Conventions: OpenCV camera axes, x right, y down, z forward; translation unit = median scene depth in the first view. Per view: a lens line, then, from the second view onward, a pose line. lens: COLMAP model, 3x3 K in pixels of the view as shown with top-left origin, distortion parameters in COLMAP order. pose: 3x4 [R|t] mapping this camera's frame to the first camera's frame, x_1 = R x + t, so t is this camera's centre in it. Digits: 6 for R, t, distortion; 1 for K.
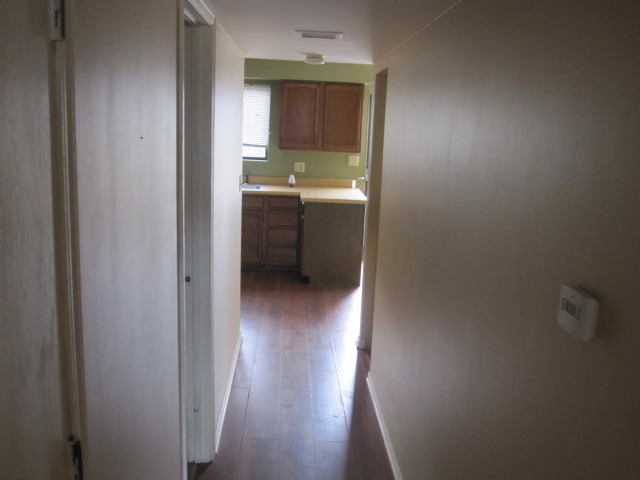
lens RADIAL K [[623.2, 0, 318.7], [0, 623.2, 238.1], [0, 0, 1]] dist [-0.059221, 0.000000]
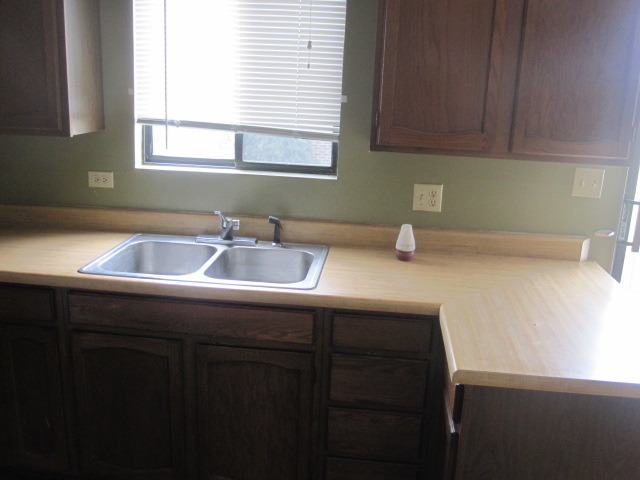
lens RADIAL K [[623.2, 0, 323.1], [0, 623.2, 241.3], [0, 0, 1]] dist [-0.059221, 0.000000]
pose [[0.990324, 0.031931, -0.135050, -0.041432], [-0.023034, 0.997491, 0.066937, -0.112535], [0.136848, -0.063179, 0.988575, 0.650400]]
